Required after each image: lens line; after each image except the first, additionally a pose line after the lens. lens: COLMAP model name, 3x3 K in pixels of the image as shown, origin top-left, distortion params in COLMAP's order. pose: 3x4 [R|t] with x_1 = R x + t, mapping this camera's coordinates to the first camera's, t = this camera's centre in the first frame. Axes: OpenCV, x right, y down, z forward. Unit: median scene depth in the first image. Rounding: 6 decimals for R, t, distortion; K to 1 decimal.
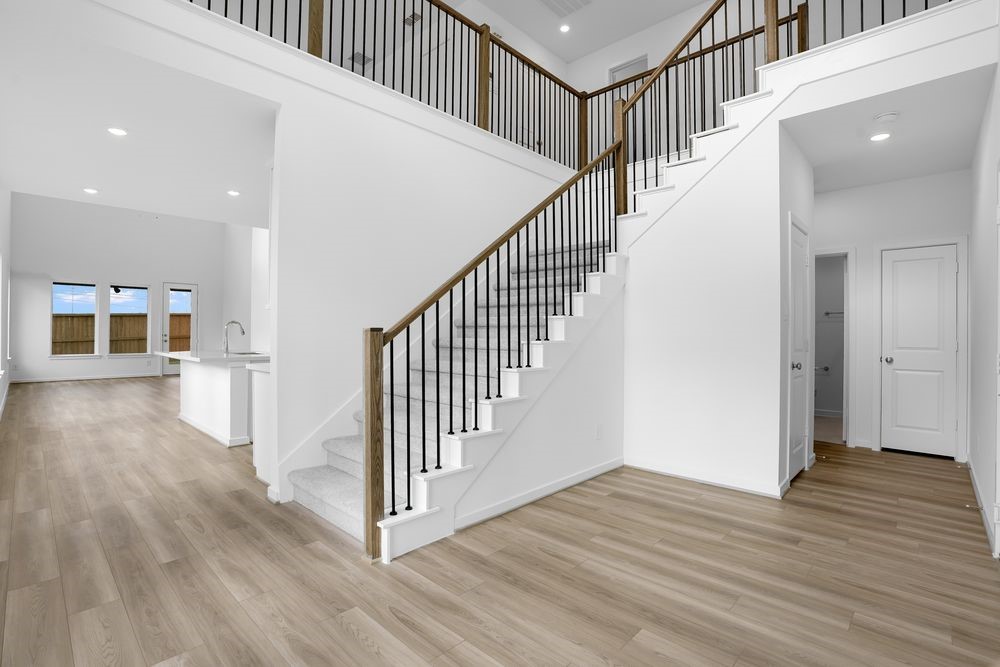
lens RADIAL K [[470.6, 0, 483.7], [0, 470.6, 333.5], [0, 0, 1]] dist [-0.051600, 0.009769]
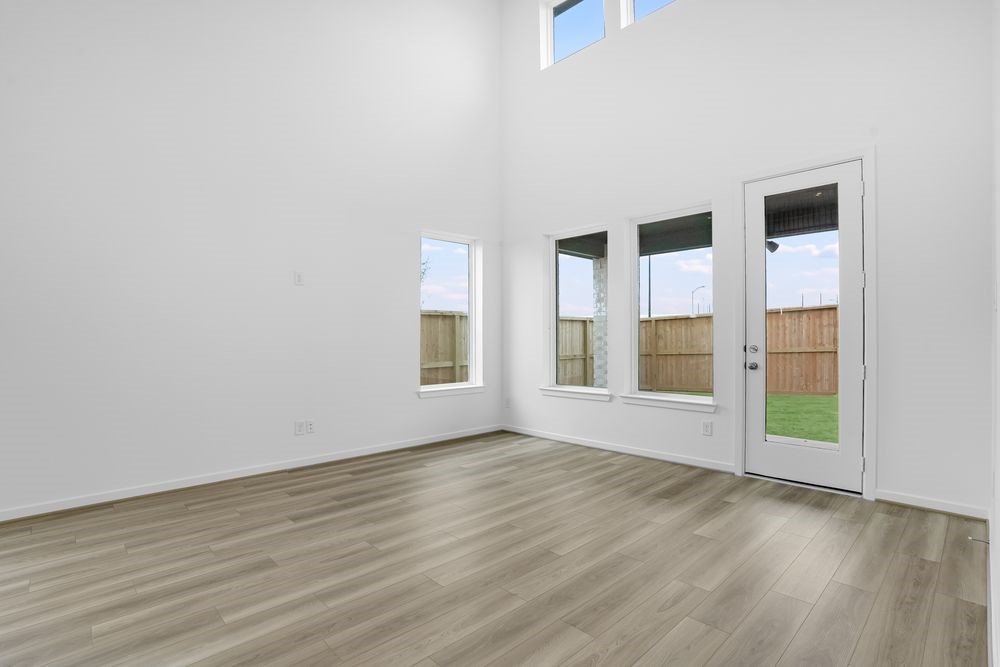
lens RADIAL K [[470.6, 0, 478.6], [0, 470.6, 333.7], [0, 0, 1]] dist [-0.051600, 0.009769]
pose [[-0.067831, -0.011218, -0.997634, -0.289896], [0.001484, 0.999935, -0.011344, -0.001703], [0.997696, -0.002250, -0.067810, 0.628271]]
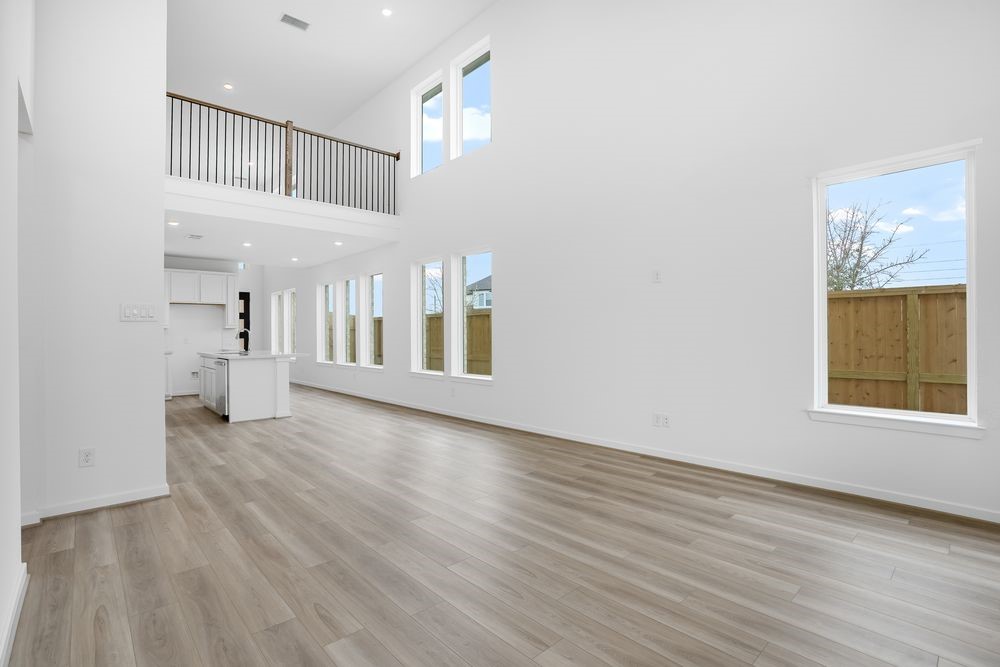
lens RADIAL K [[470.6, 0, 518.1], [0, 470.6, 329.8], [0, 0, 1]] dist [-0.051600, 0.009769]
pose [[-0.999497, 0.004850, 0.031355, -0.477870], [0.004664, 0.999971, -0.006029, -0.003743], [-0.031383, -0.005880, -0.999490, 0.794598]]
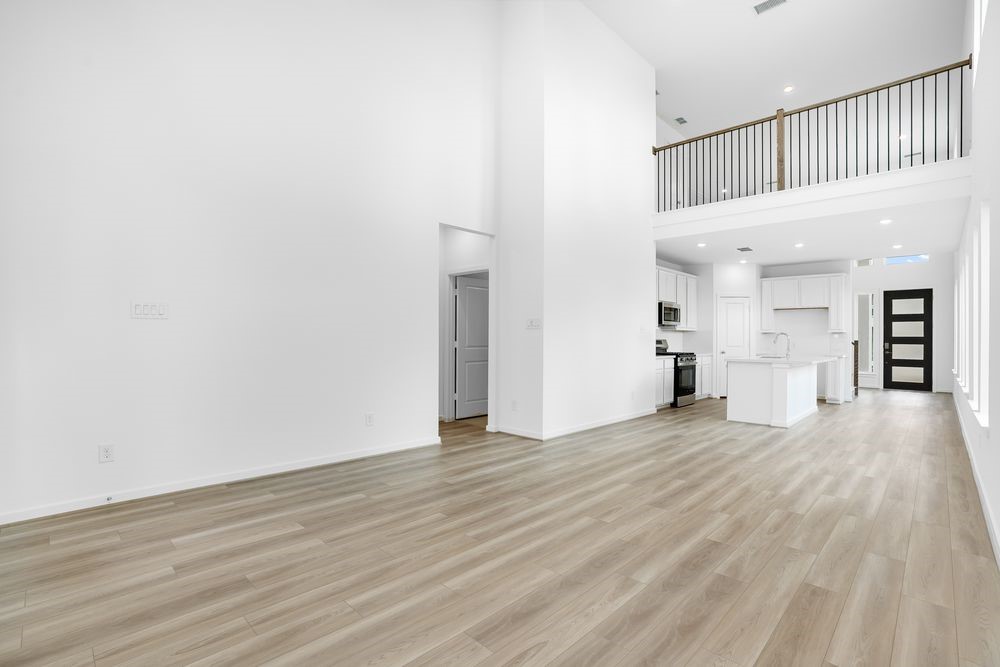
lens RADIAL K [[470.6, 0, 487.1], [0, 470.6, 337.3], [0, 0, 1]] dist [-0.051600, 0.009769]
pose [[0.016873, -0.001229, 0.999857, -0.649547], [-0.004417, 0.999989, 0.001304, -0.003874], [-0.999848, -0.004438, 0.016867, 0.622283]]
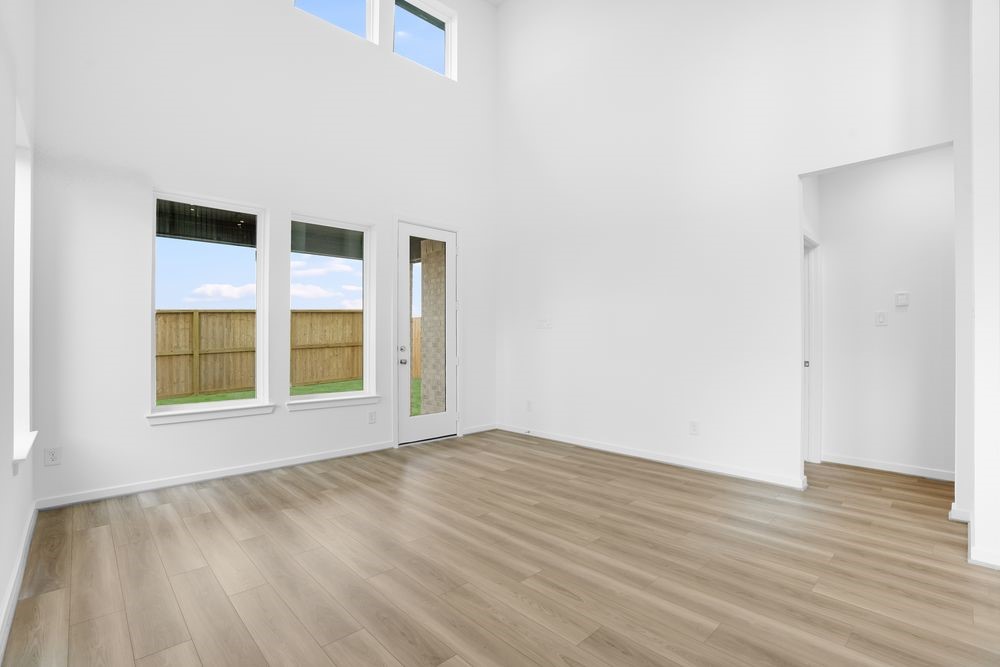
lens RADIAL K [[470.6, 0, 508.2], [0, 470.6, 340.1], [0, 0, 1]] dist [-0.051600, 0.009769]
pose [[0.999238, -0.003018, -0.038902, -0.455499], [0.003011, 0.999995, -0.000241, -0.002196], [0.038903, 0.000124, 0.999243, 0.432109]]
